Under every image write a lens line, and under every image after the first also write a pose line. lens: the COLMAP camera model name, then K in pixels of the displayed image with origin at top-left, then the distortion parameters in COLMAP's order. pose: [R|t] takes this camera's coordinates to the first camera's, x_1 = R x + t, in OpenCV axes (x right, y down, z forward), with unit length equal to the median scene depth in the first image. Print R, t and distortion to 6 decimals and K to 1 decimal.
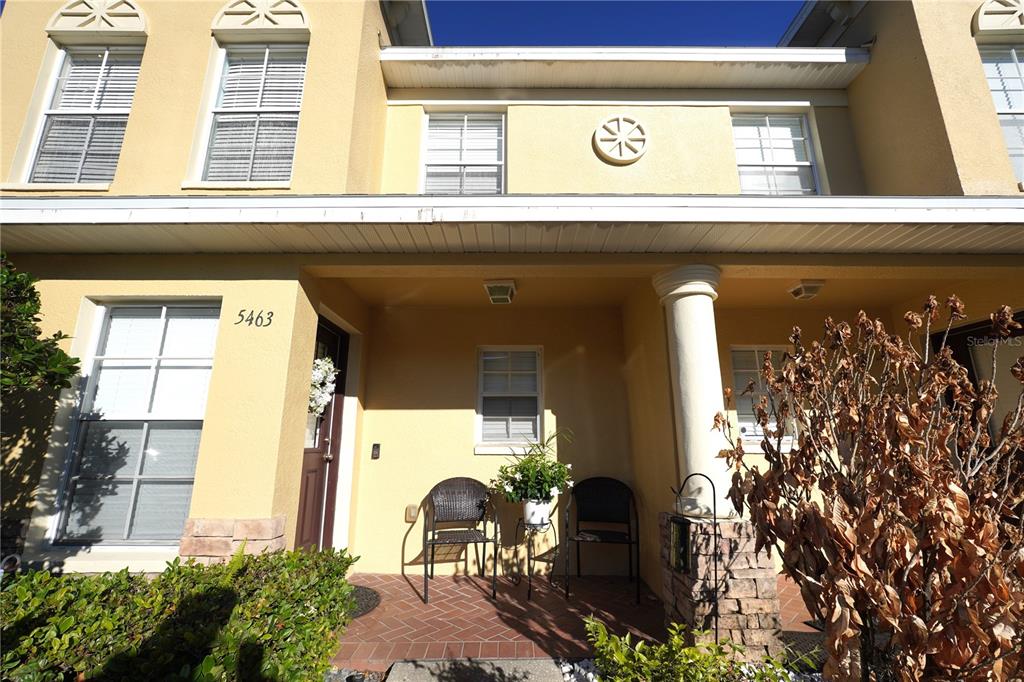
lens RADIAL K [[439.4, 0, 512.0], [0, 439.4, 341.0], [0, 0, 1]] dist [-0.014649, 0.008002]
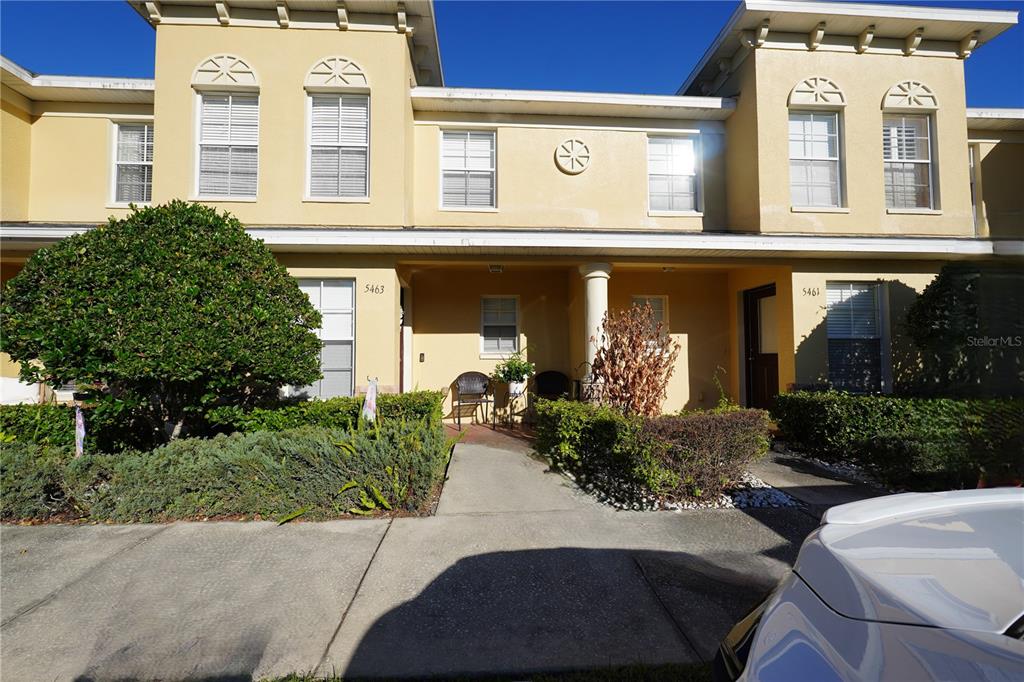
lens RADIAL K [[439.4, 0, 512.0], [0, 439.4, 341.0], [0, 0, 1]] dist [-0.014649, 0.008002]
pose [[0.998229, -0.001328, 0.059478, -0.061677], [-0.009569, 0.983149, 0.182556, -0.129079], [-0.058719, -0.182802, 0.981395, -0.692237]]
